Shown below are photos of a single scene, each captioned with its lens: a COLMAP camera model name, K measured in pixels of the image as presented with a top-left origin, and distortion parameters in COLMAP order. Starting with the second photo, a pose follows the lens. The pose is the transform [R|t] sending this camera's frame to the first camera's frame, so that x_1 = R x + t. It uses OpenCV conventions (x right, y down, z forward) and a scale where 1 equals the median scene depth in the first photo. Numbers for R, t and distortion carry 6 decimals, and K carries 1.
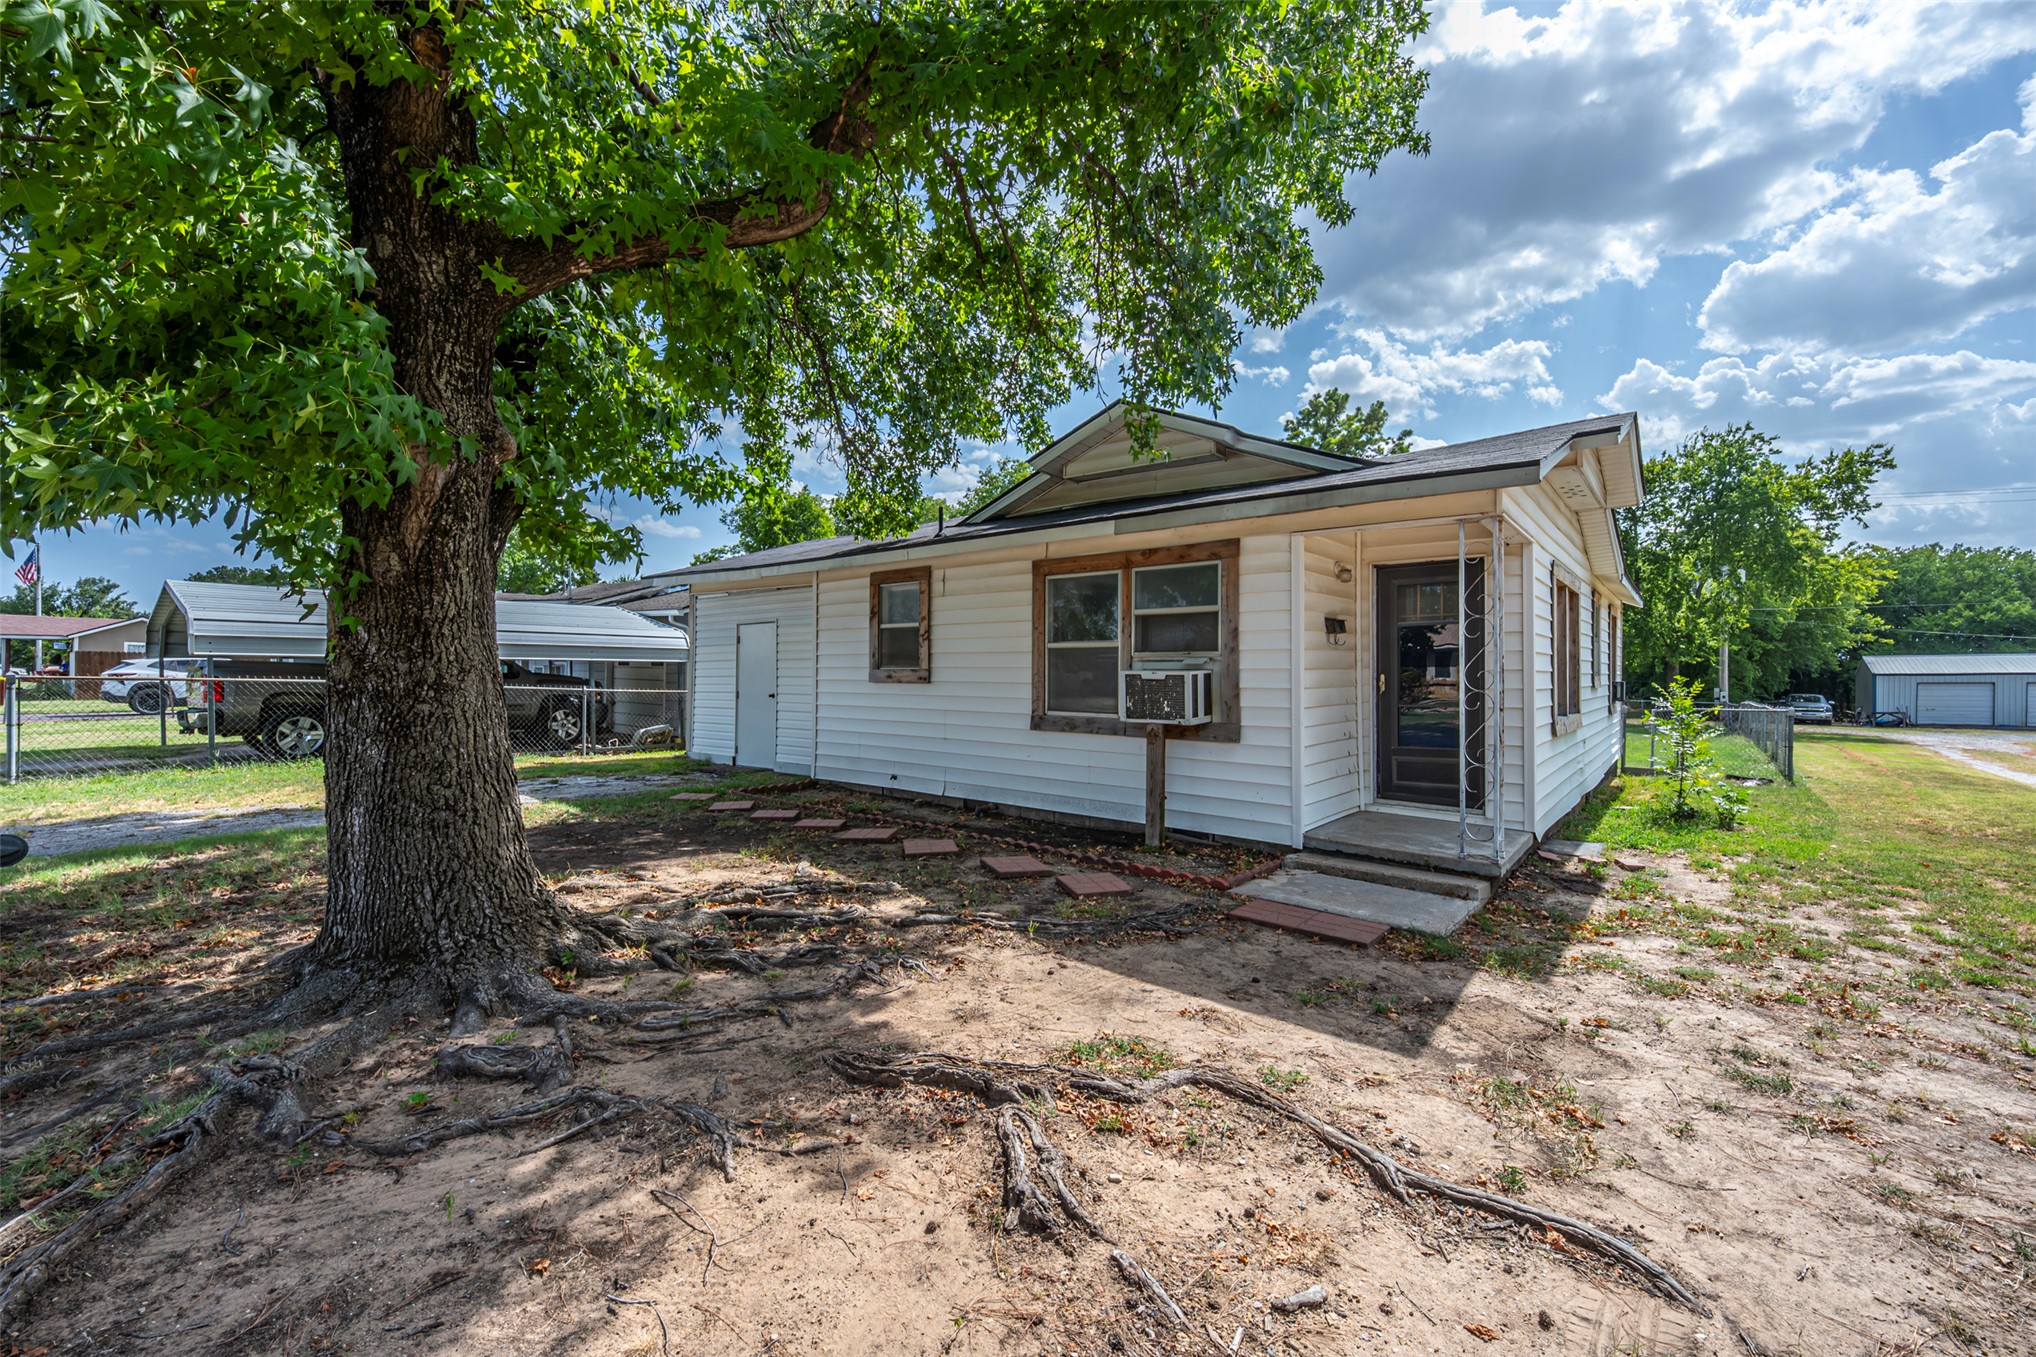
lens RADIAL K [[844.1, 0, 1018.0], [0, 844.1, 678.5], [0, 0, 1]] dist [0.000575, -0.000067]
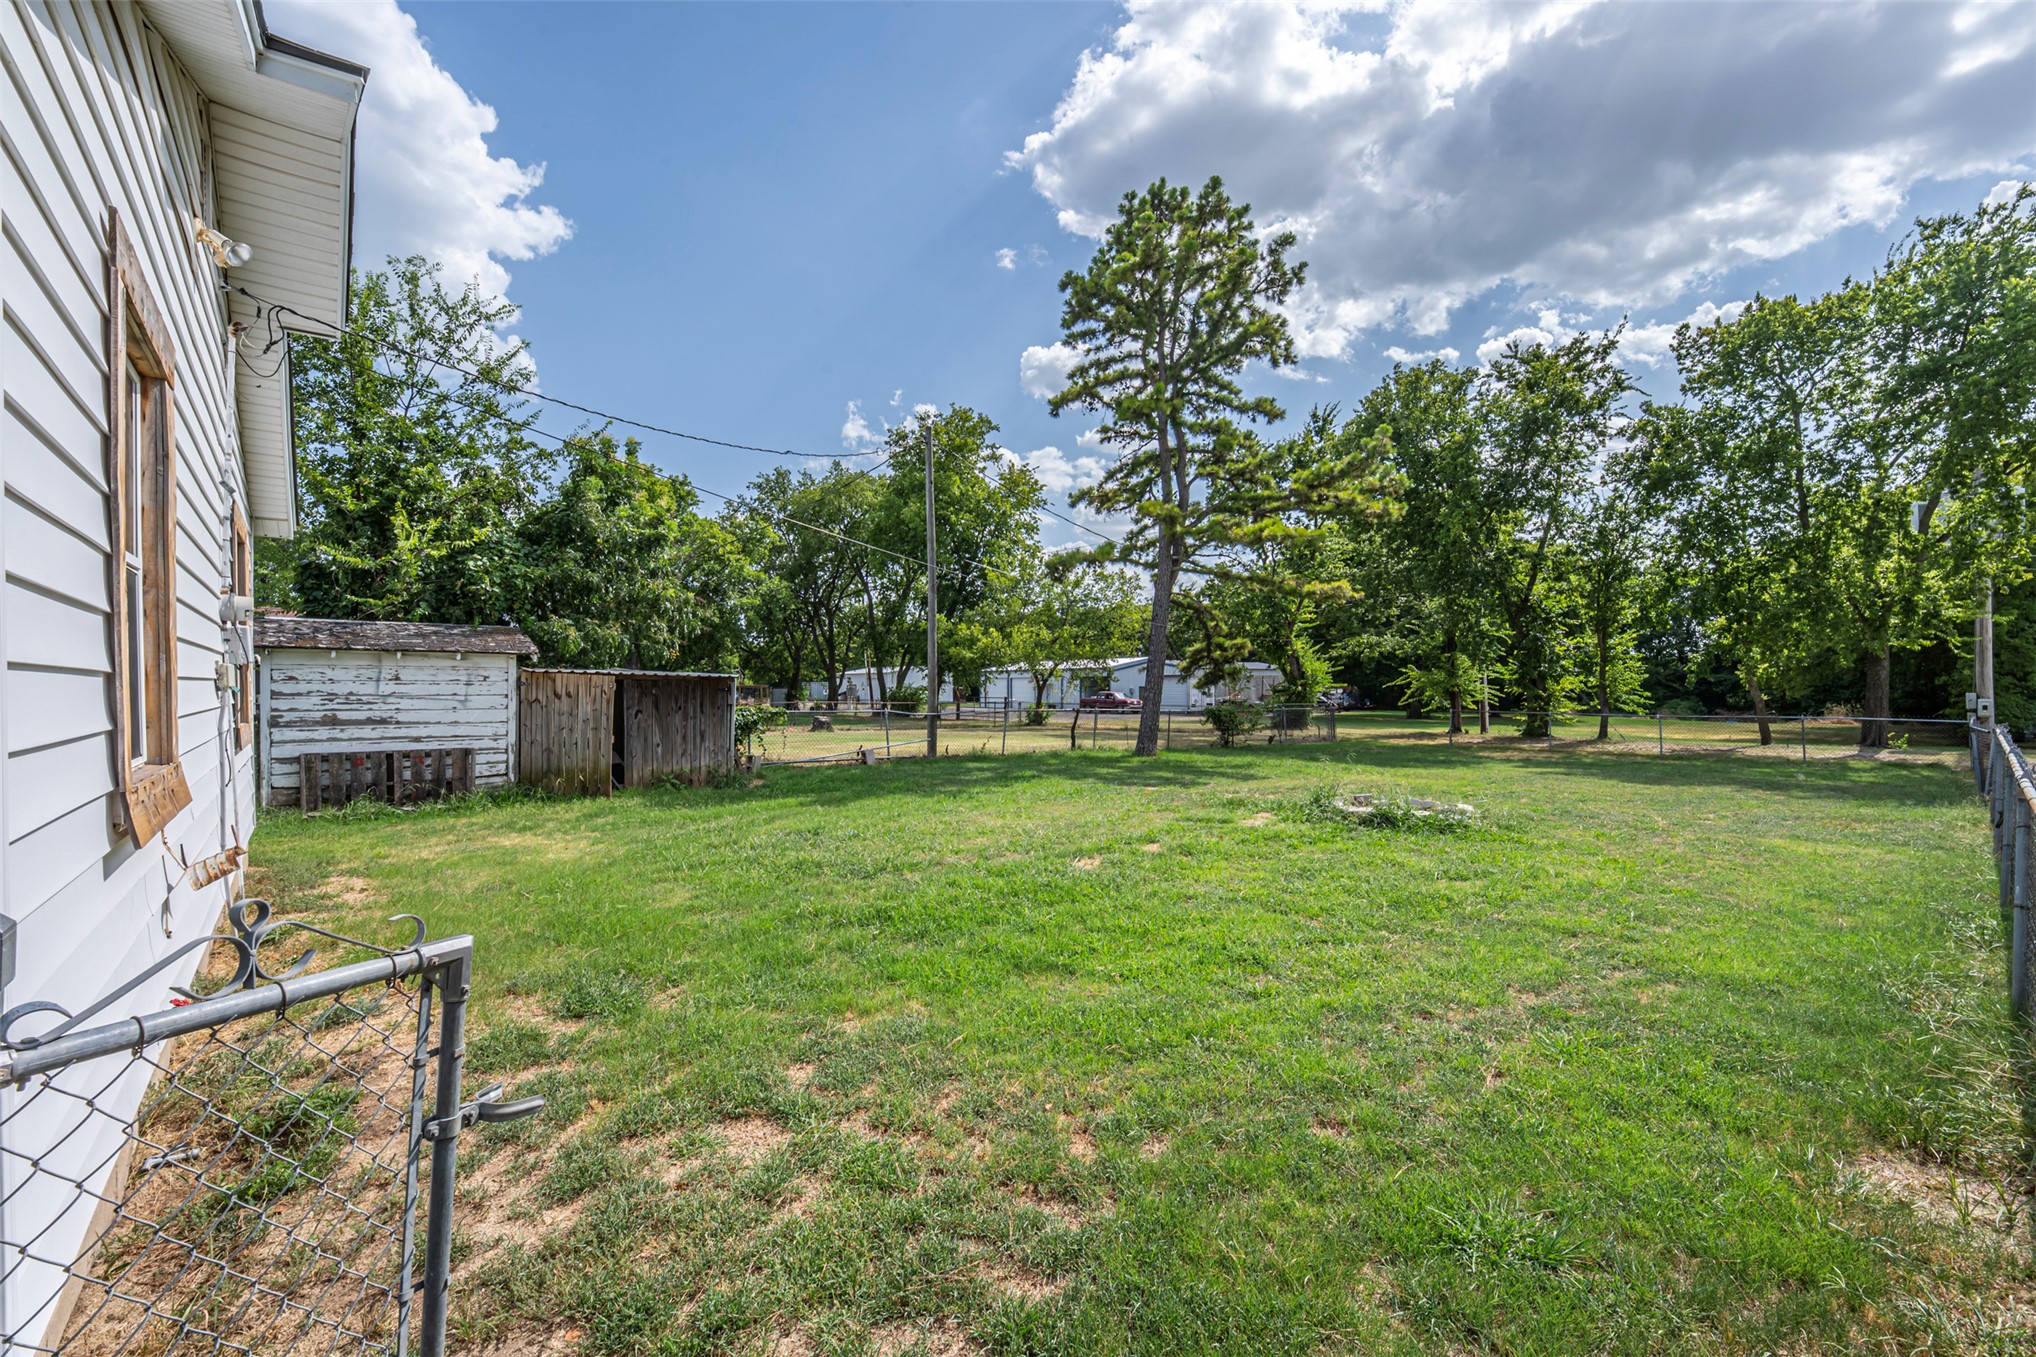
lens RADIAL K [[840.2, 0, 1024.2], [0, 840.2, 688.9], [0, 0, 1]] dist [-0.000178, 0.000351]
pose [[0.985104, -0.007867, -0.171781, 0.998035], [0.007630, 0.999969, -0.002042, 0.017575], [0.171792, 0.000701, 0.985133, 1.108582]]
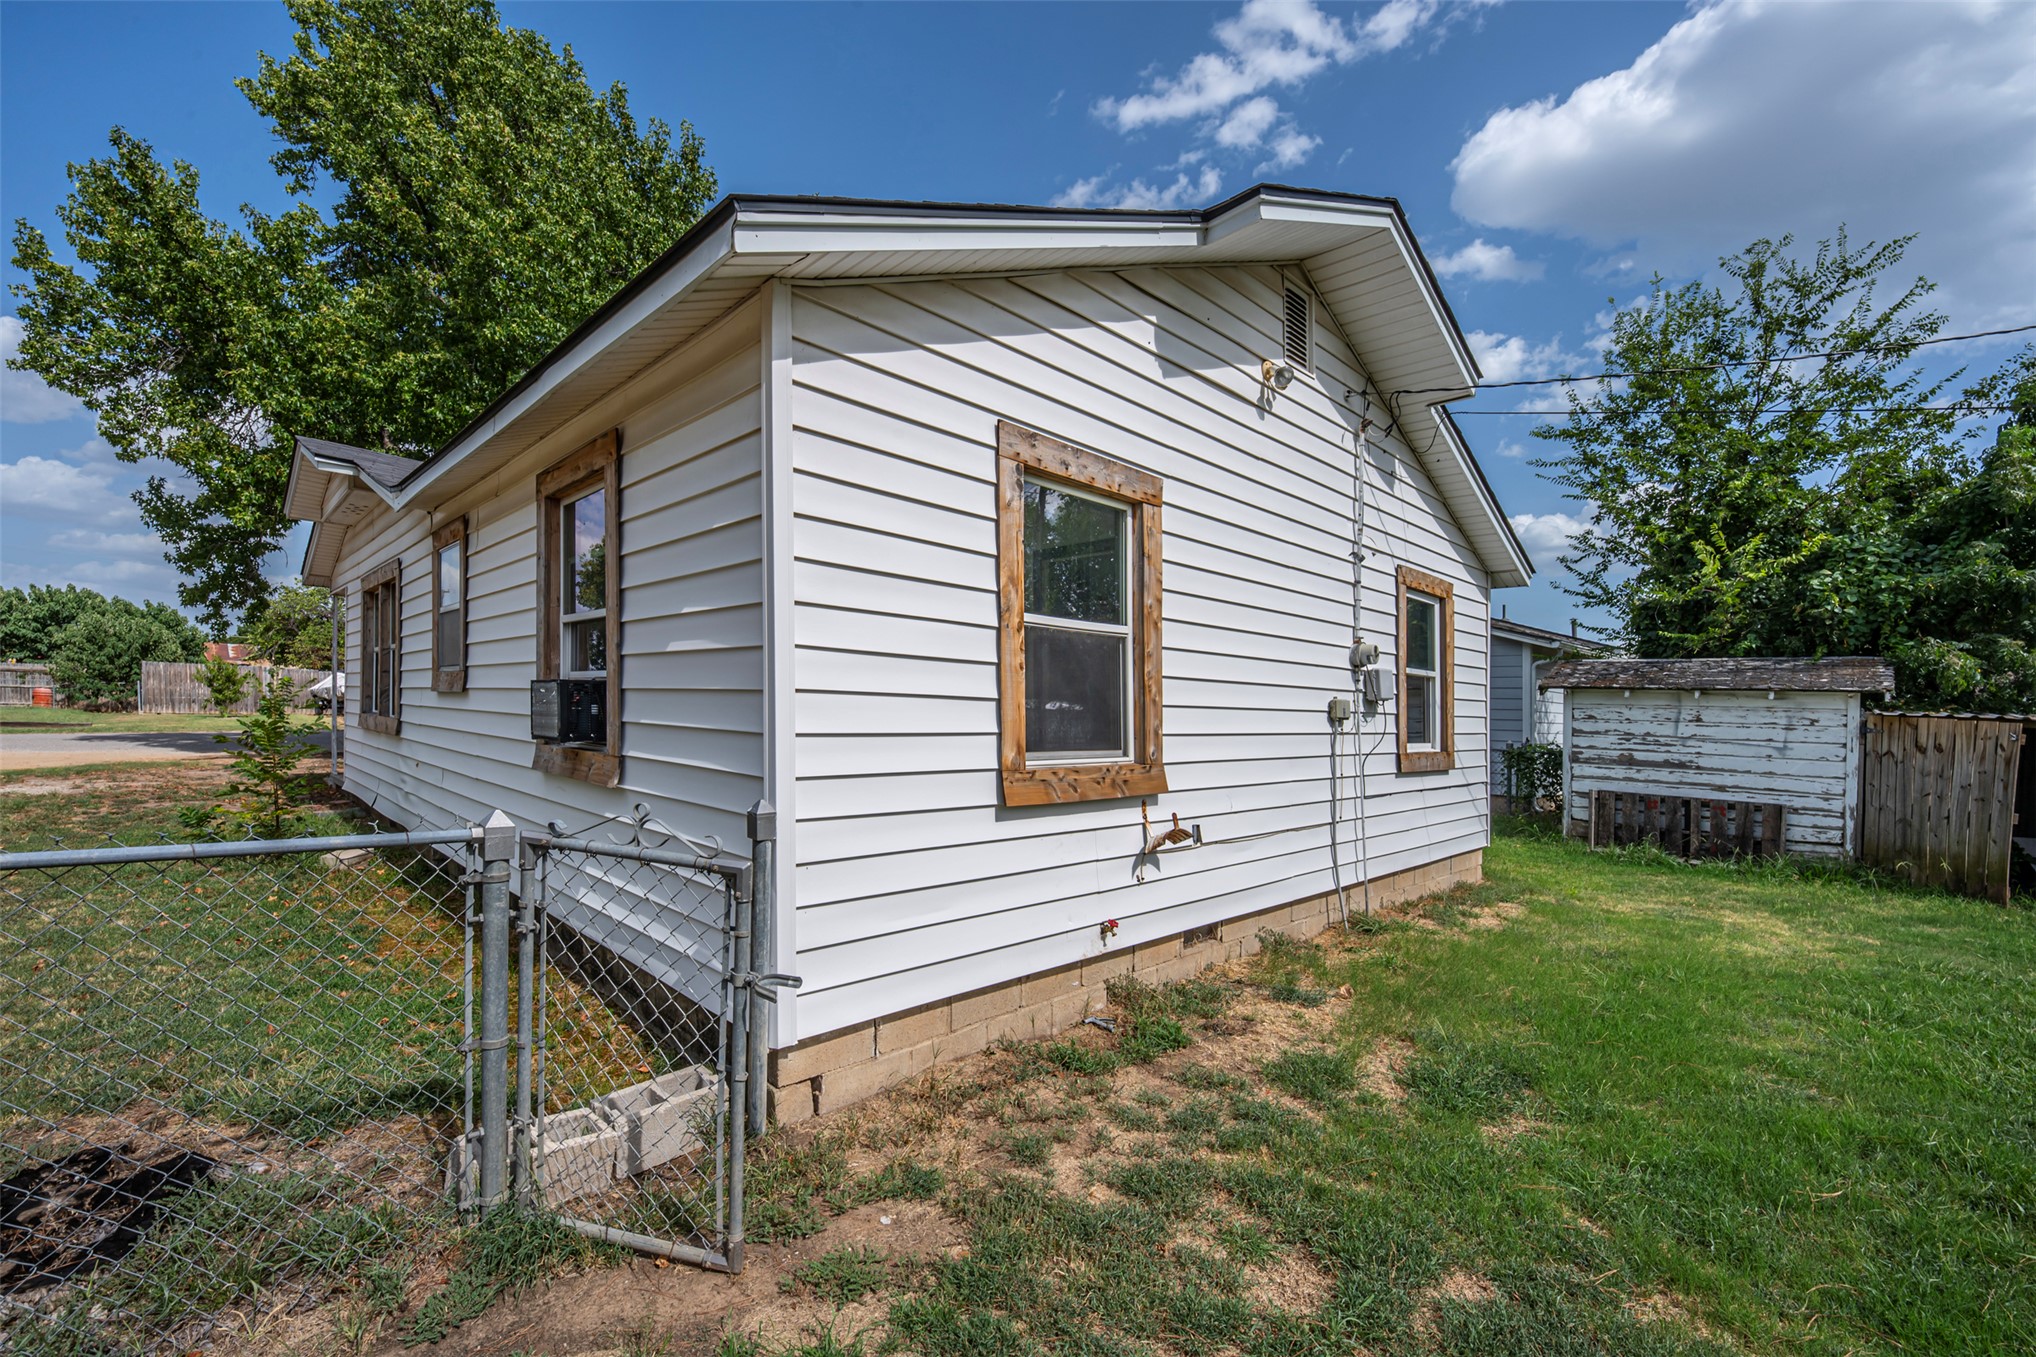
lens RADIAL K [[857.8, 0, 1022.7], [0, 857.8, 720.5], [0, 0, 1]] dist [-0.002990, -0.000498]
pose [[-0.092761, 0.006212, -0.995669, 1.955516], [-0.036166, 0.999300, 0.009604, 0.001860], [0.995031, 0.036901, -0.092471, 3.178811]]
